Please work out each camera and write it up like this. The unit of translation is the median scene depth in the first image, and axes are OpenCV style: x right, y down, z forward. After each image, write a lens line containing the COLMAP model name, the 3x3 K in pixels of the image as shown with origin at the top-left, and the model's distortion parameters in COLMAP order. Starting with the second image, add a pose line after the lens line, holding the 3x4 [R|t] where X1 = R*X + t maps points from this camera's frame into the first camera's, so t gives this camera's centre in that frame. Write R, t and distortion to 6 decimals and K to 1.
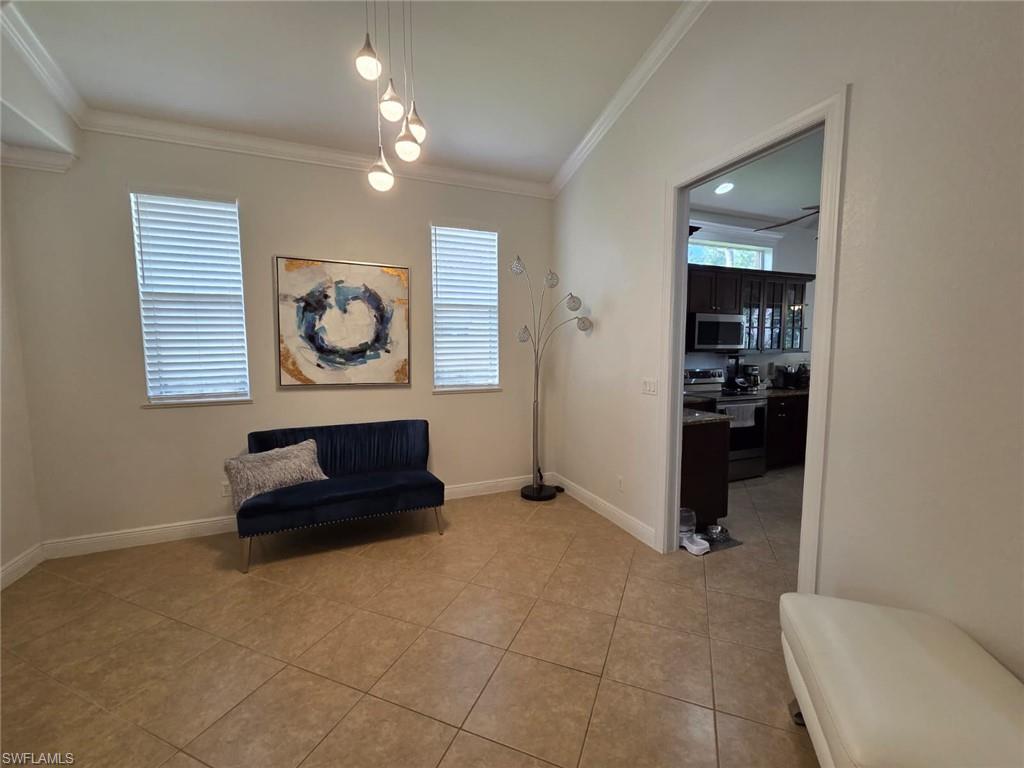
lens RADIAL K [[423.5, 0, 514.4], [0, 423.5, 382.0], [0, 0, 1]] dist [0.002400, 0.000269]
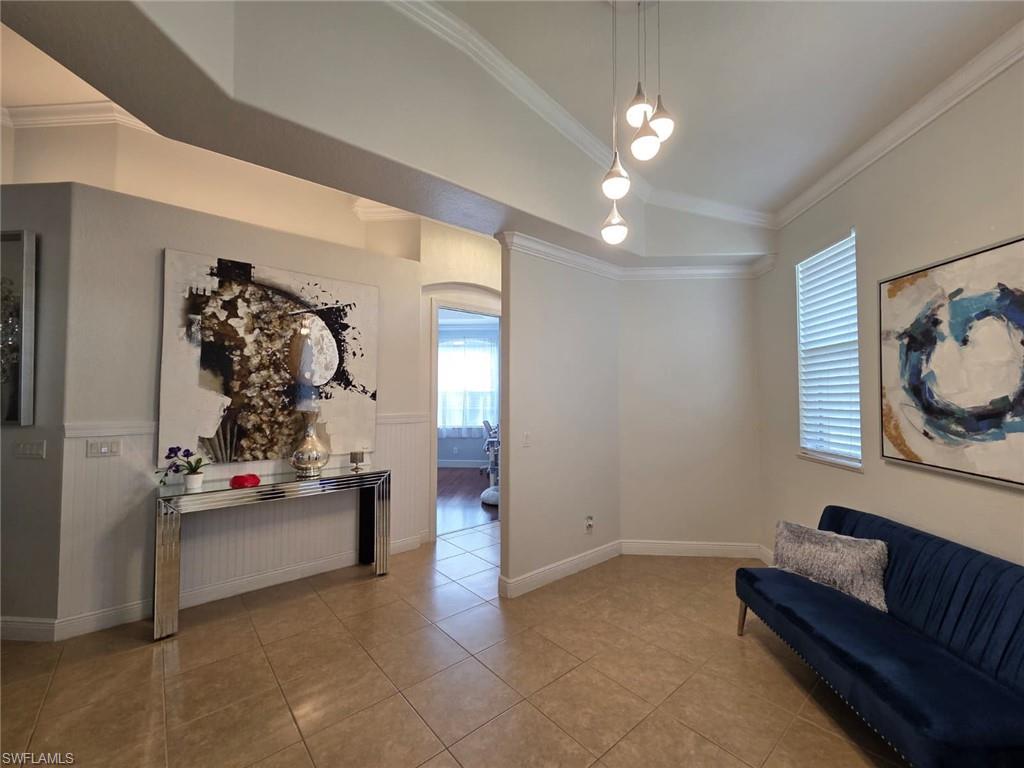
lens RADIAL K [[423.5, 0, 514.4], [0, 423.5, 382.0], [0, 0, 1]] dist [0.002400, 0.000269]
pose [[-0.455664, -0.024439, -0.889816, 0.379909], [-0.072238, 0.997341, 0.009600, -0.078721], [0.887216, 0.068653, -0.456218, 0.752467]]
